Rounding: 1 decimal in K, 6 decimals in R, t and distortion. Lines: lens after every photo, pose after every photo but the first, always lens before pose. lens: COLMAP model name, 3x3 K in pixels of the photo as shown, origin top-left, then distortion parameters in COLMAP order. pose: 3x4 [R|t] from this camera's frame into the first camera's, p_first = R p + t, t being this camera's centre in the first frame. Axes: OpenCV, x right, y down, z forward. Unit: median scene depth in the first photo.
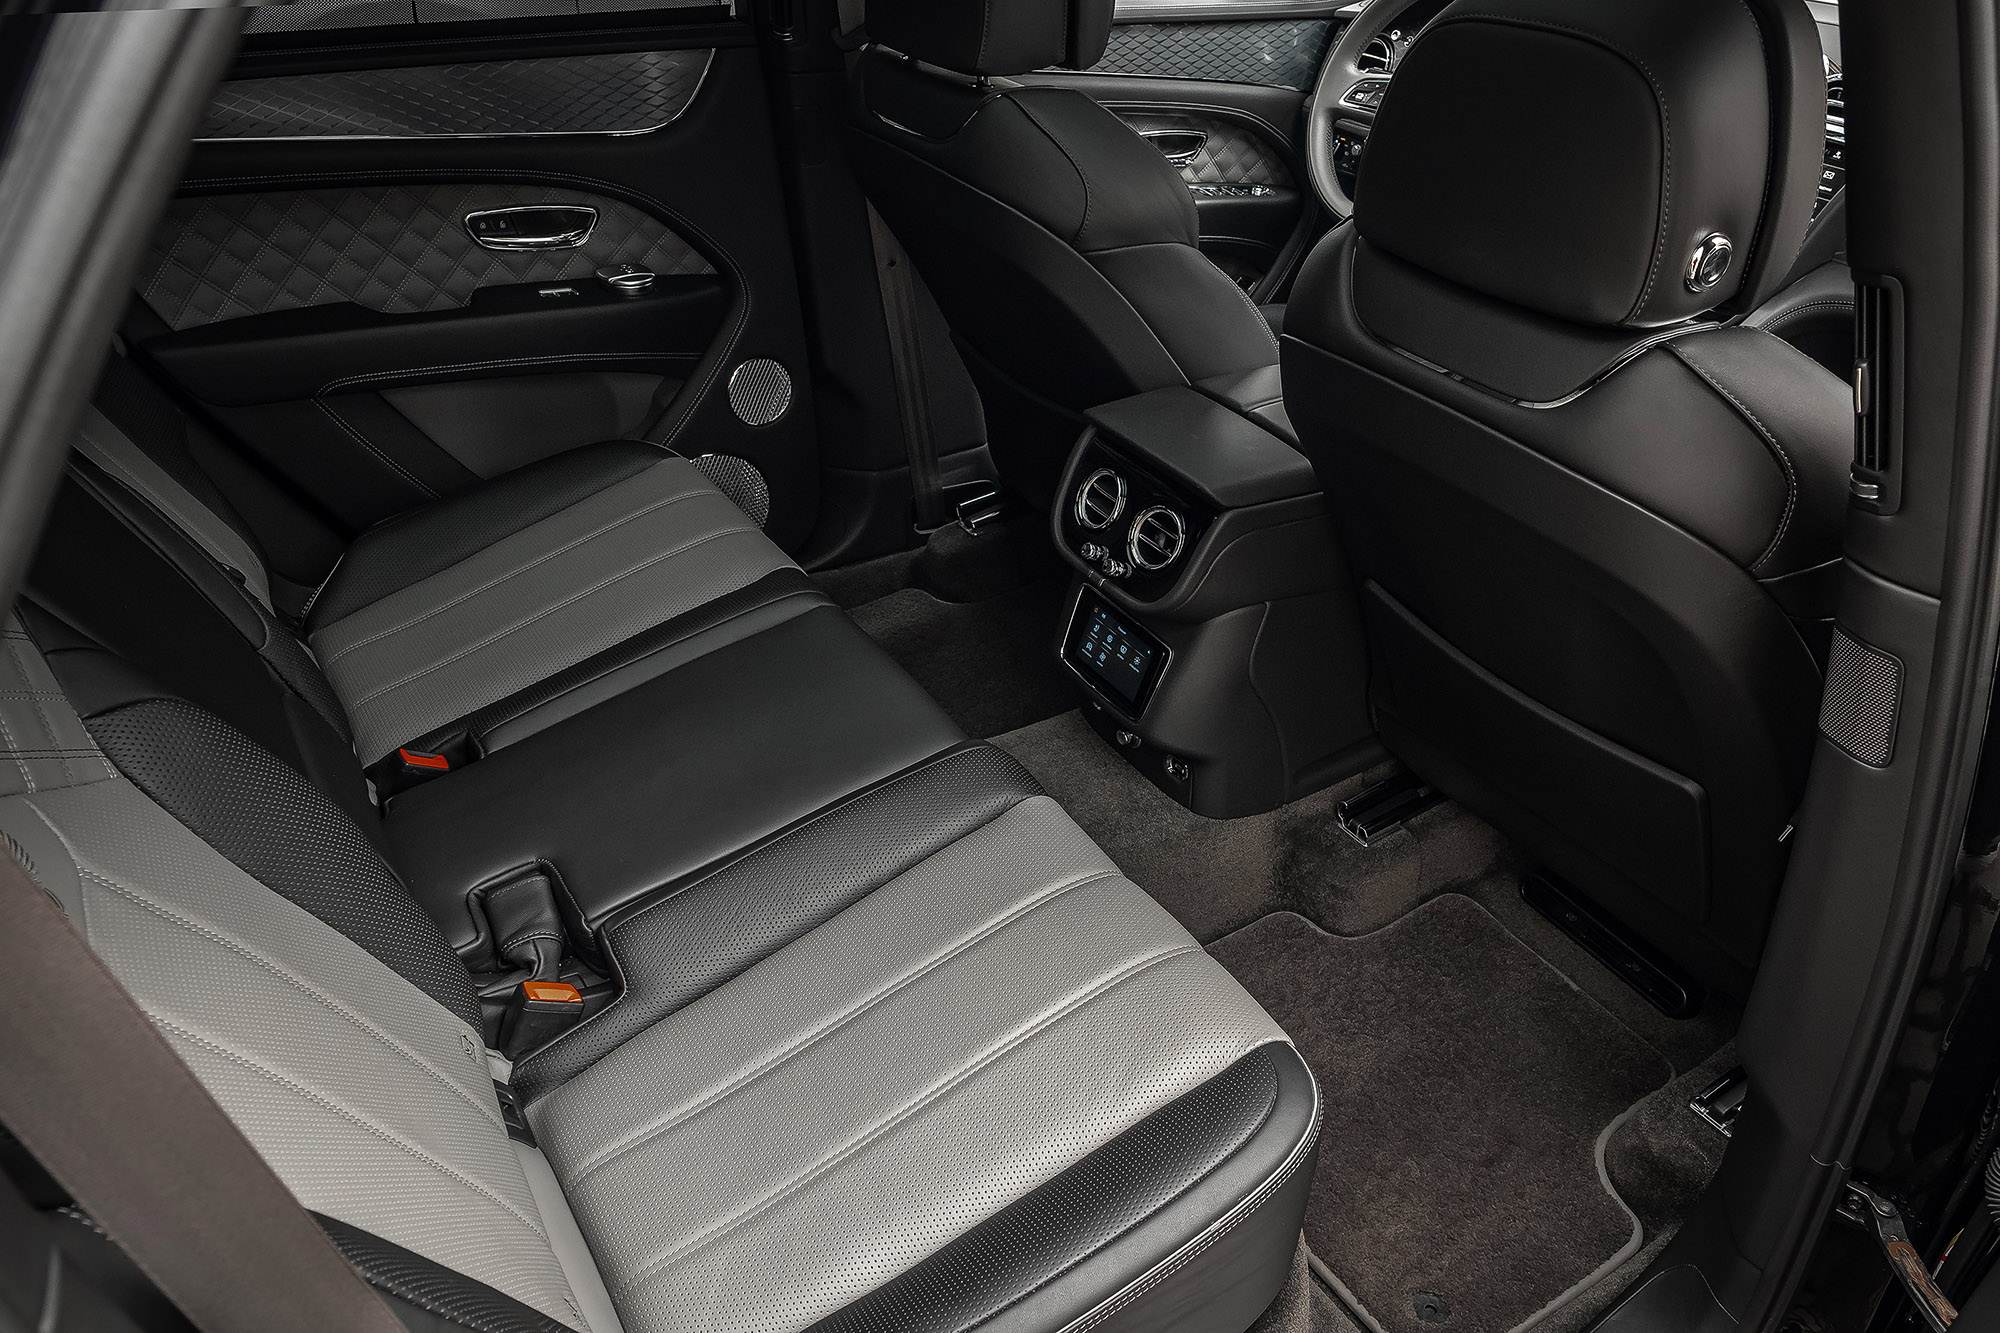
lens RADIAL K [[1454.8, 0, 940.8], [0, 1454.8, 667.0], [0, 0, 1]] dist [-0.029319, 0.036397]
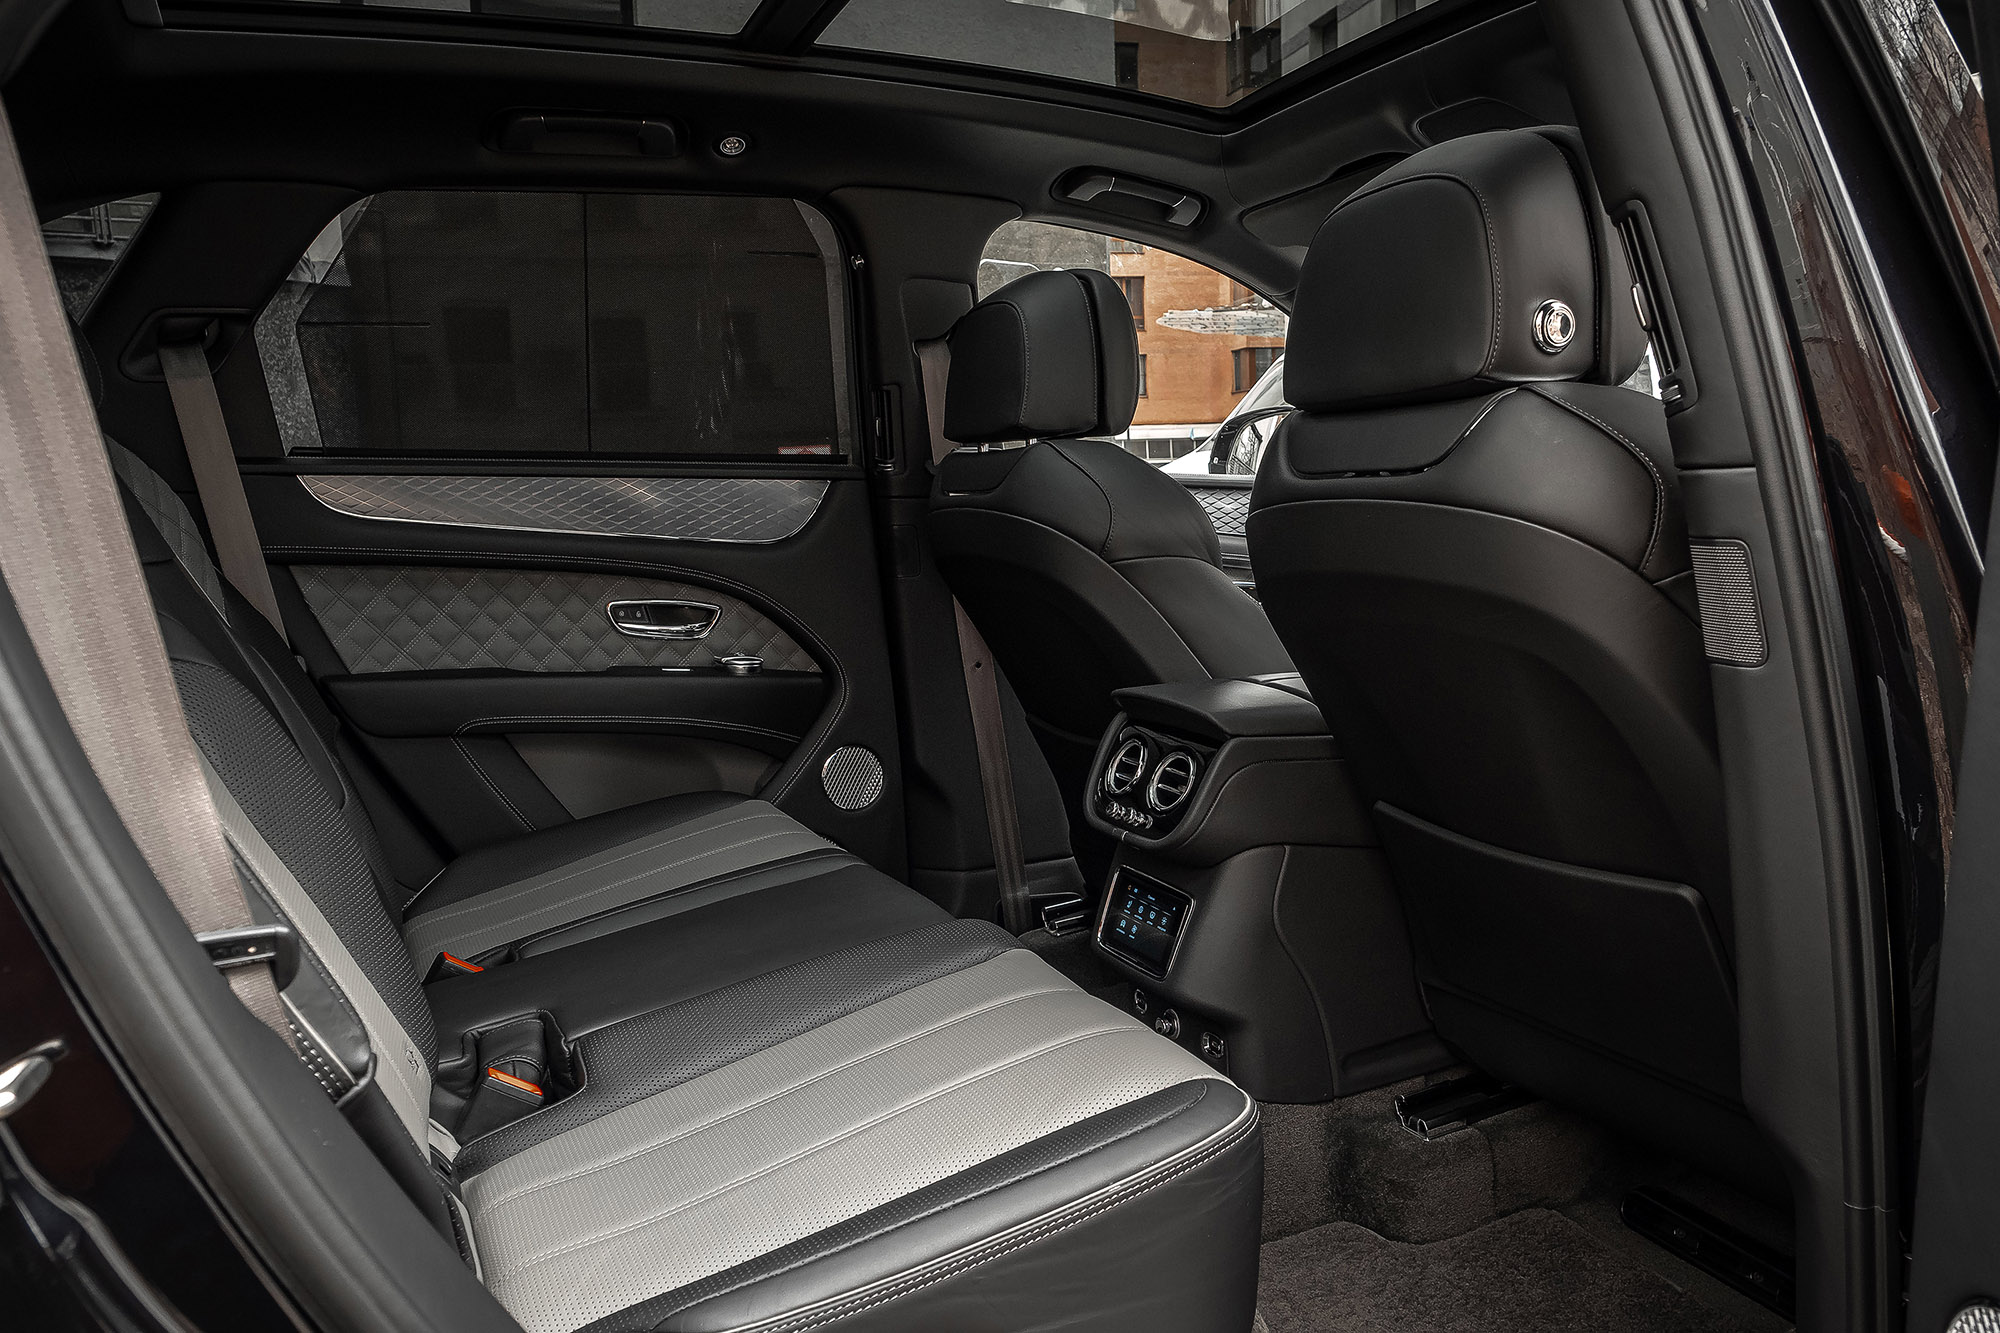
lens RADIAL K [[1477.8, 0, 918.7], [0, 1477.8, 706.9], [0, 0, 1]] dist [-0.011991, -0.000941]
pose [[0.987502, 0.000289, -0.157605, 0.122192], [-0.070023, 0.896685, -0.437097, 0.302290], [0.141195, 0.442670, 0.885498, 0.015544]]
